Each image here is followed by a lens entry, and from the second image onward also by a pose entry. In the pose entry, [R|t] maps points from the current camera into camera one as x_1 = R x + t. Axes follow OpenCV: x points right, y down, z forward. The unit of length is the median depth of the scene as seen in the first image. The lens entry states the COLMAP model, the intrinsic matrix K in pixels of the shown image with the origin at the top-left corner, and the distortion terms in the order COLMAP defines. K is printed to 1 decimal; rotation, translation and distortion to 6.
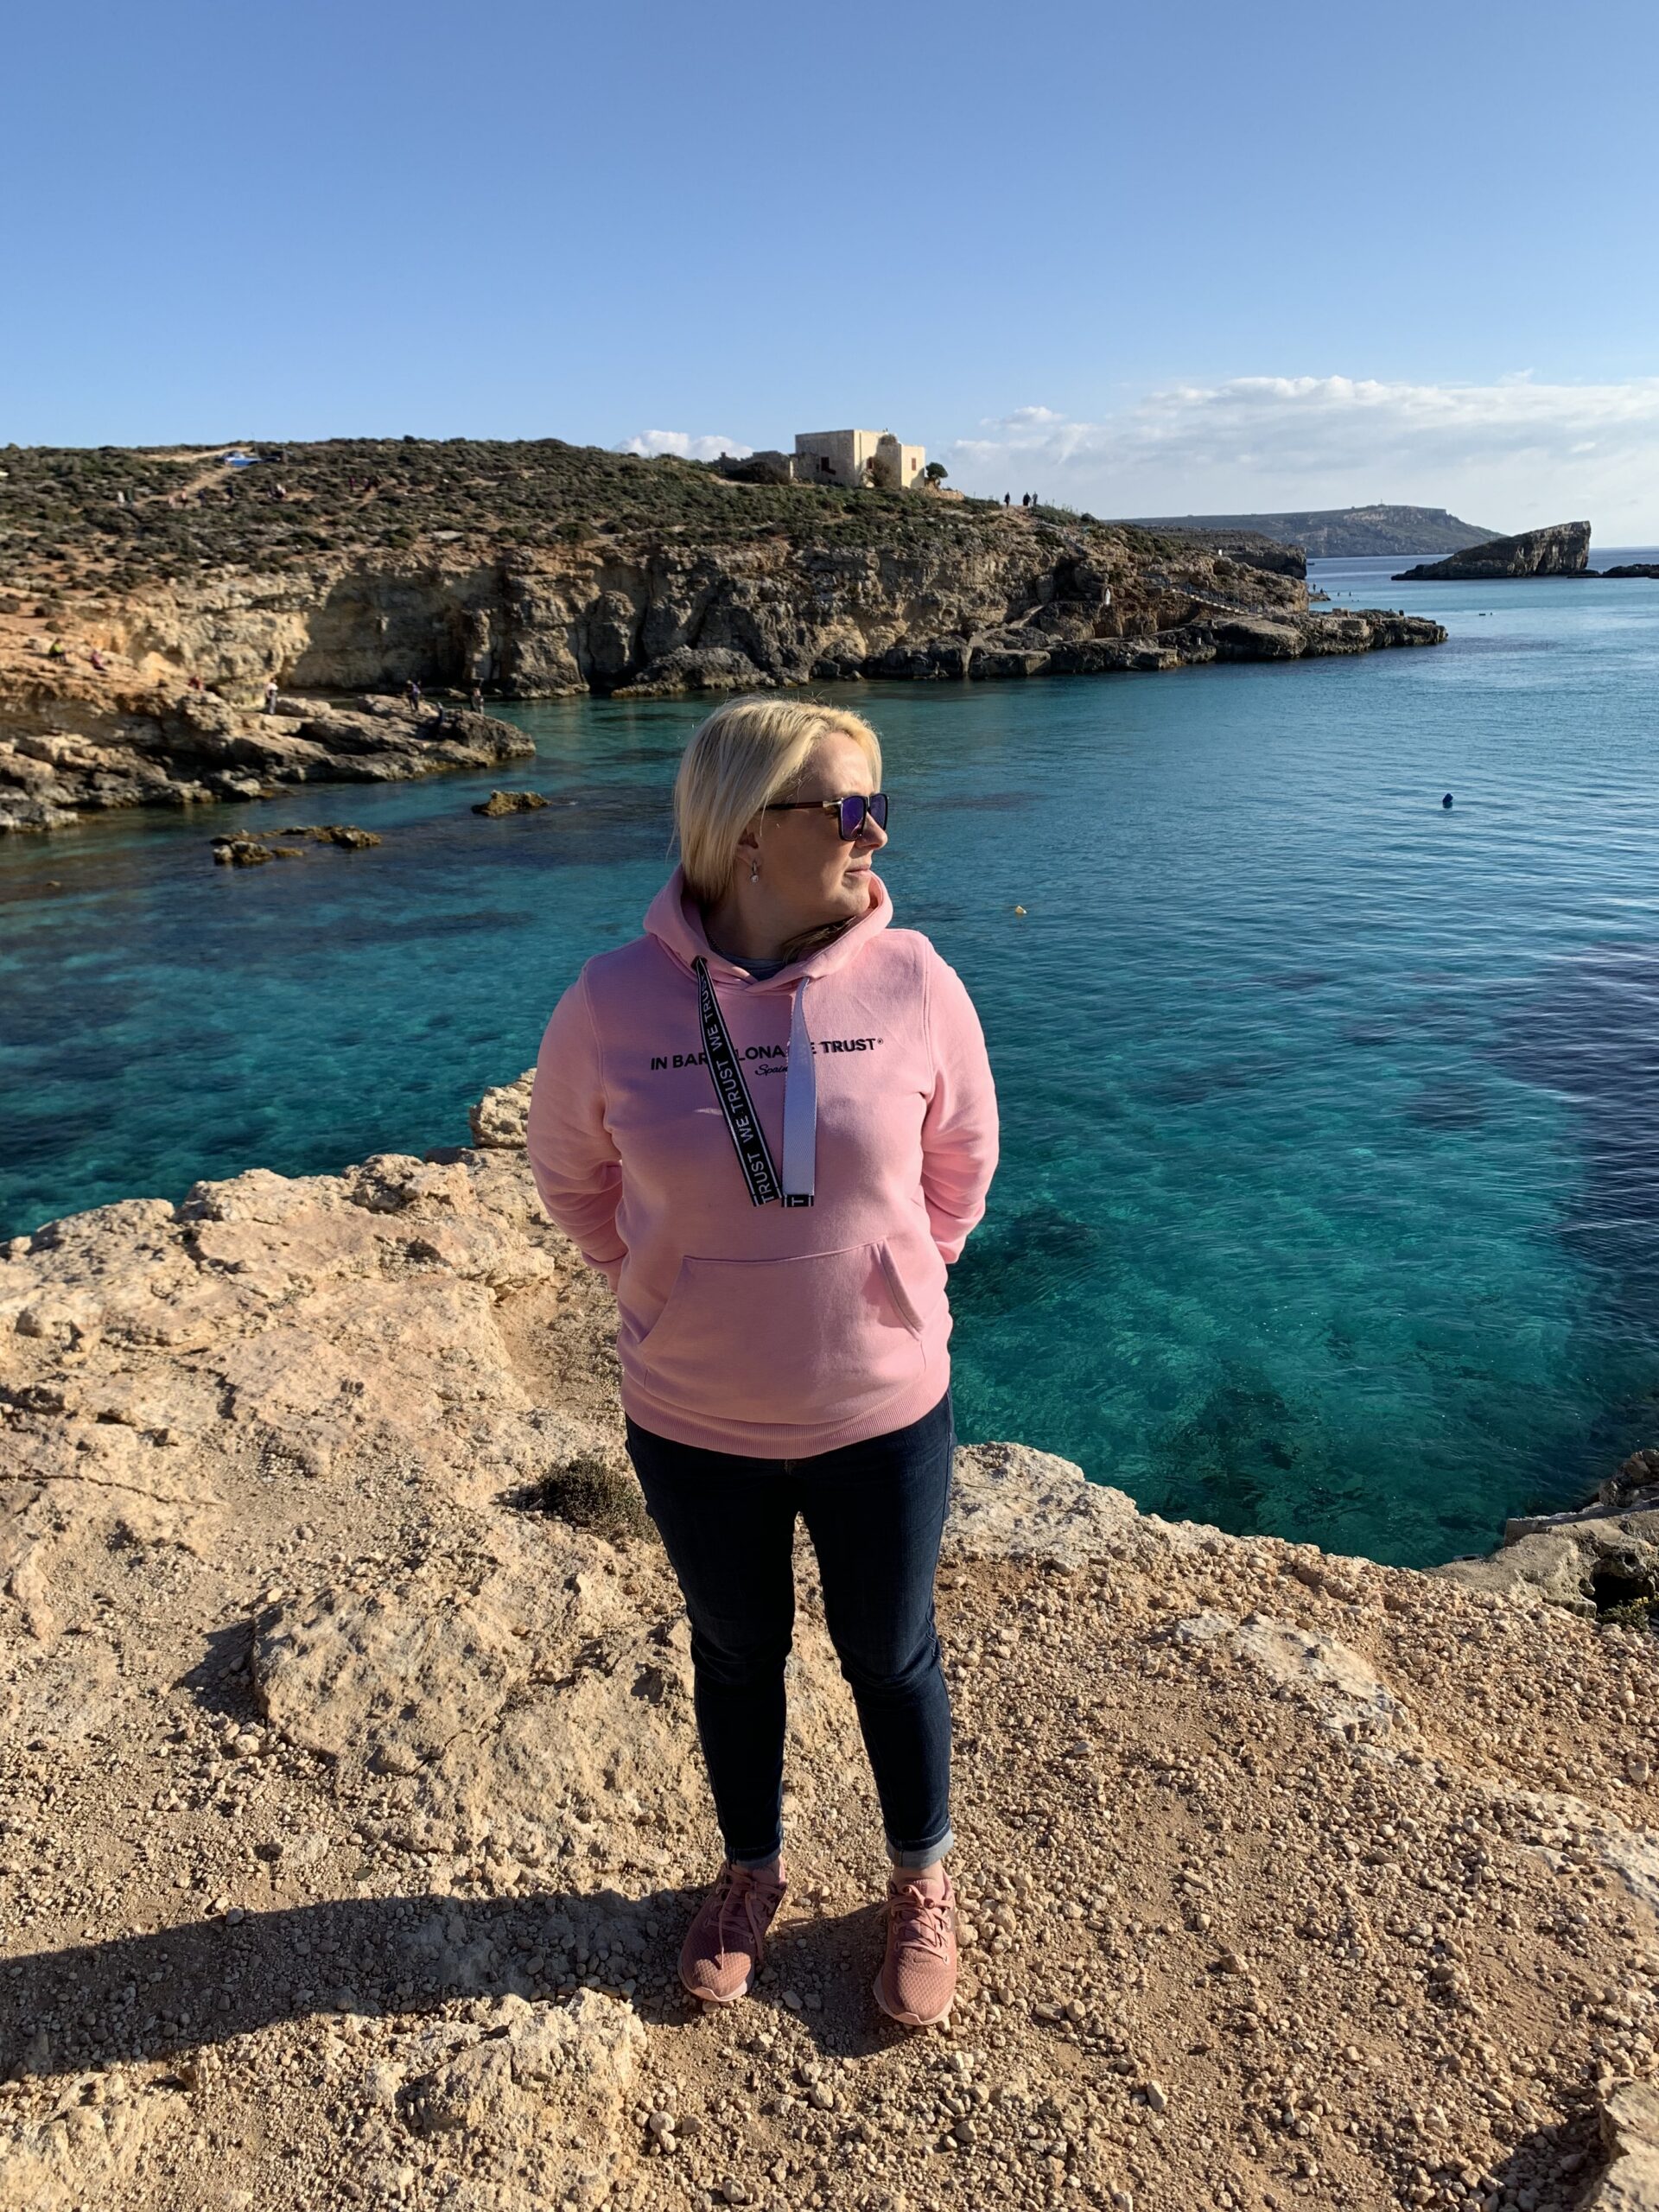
lens RADIAL K [[1439.5, 0, 829.5], [0, 1439.5, 1106.0], [0, 0, 1]] dist [0.008604, 0.002971]
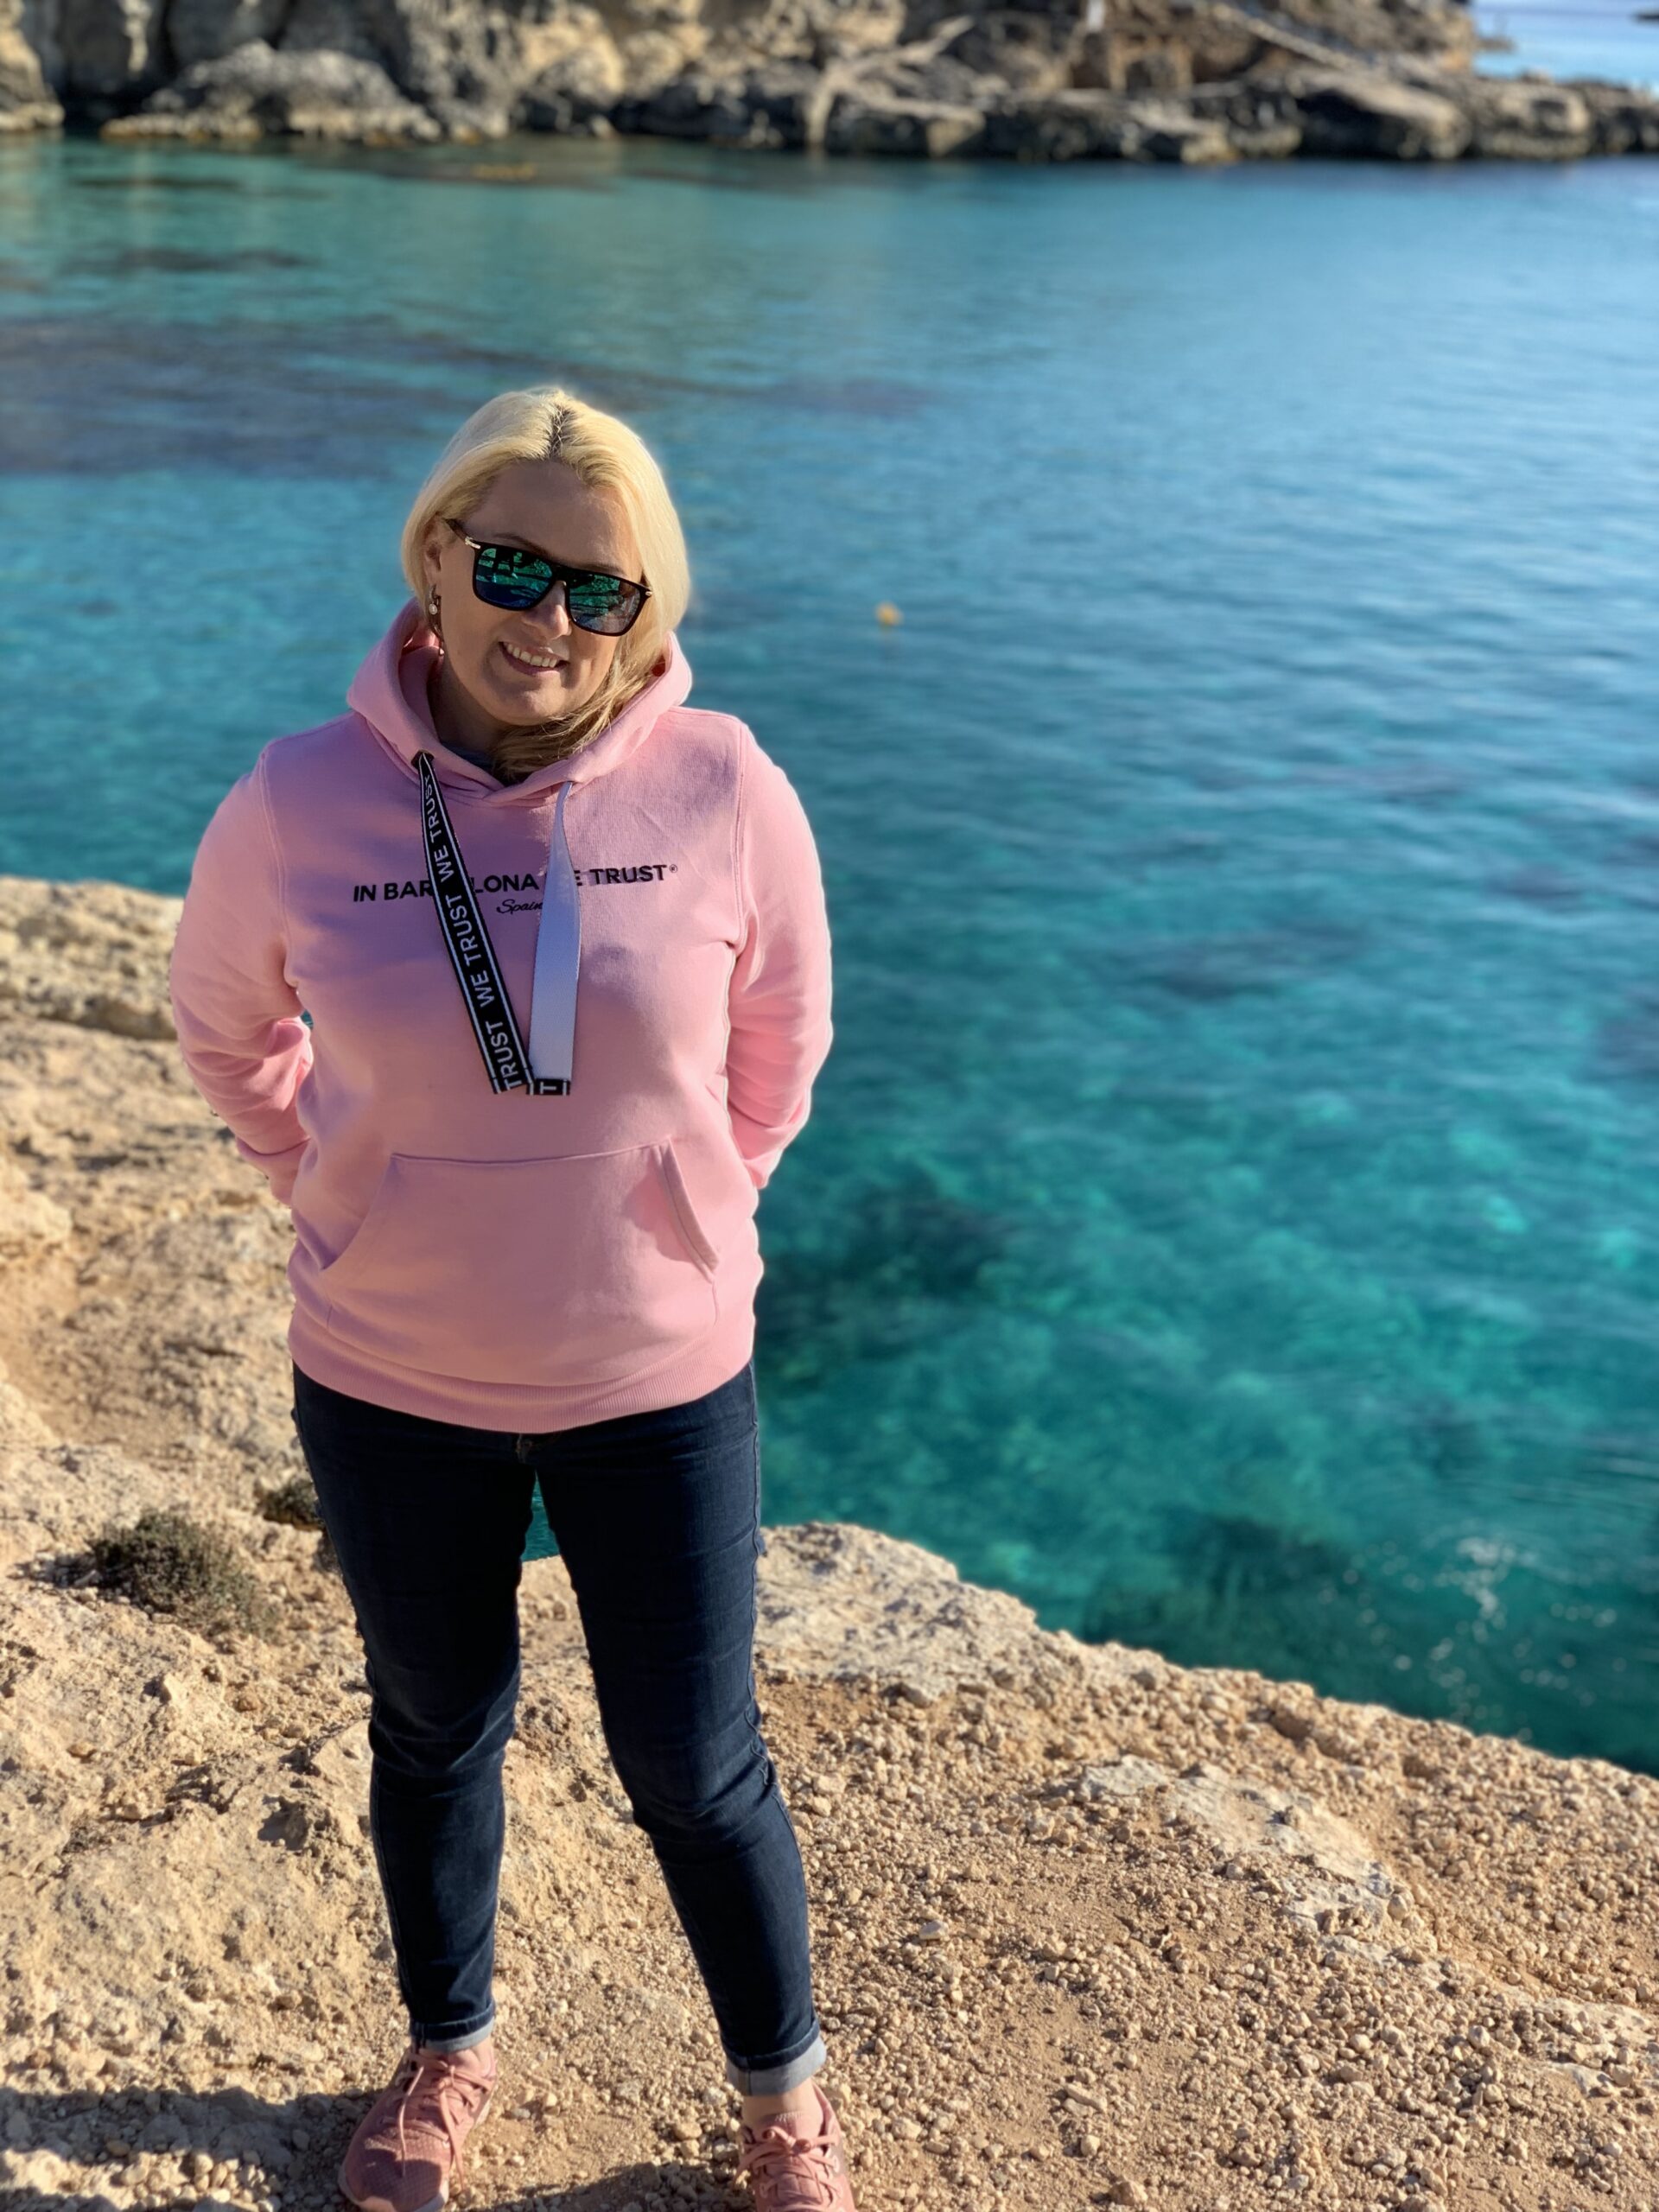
lens RADIAL K [[3247.9, 0, 829.5], [0, 3247.9, 1106.0], [0, 0, 1]] dist [0.043097, -0.062406]
pose [[0.992251, 0.041349, 0.117167, -0.065435], [-0.044964, 0.998585, 0.028382, 0.019705], [-0.115827, -0.033430, 0.992707, -0.484718]]
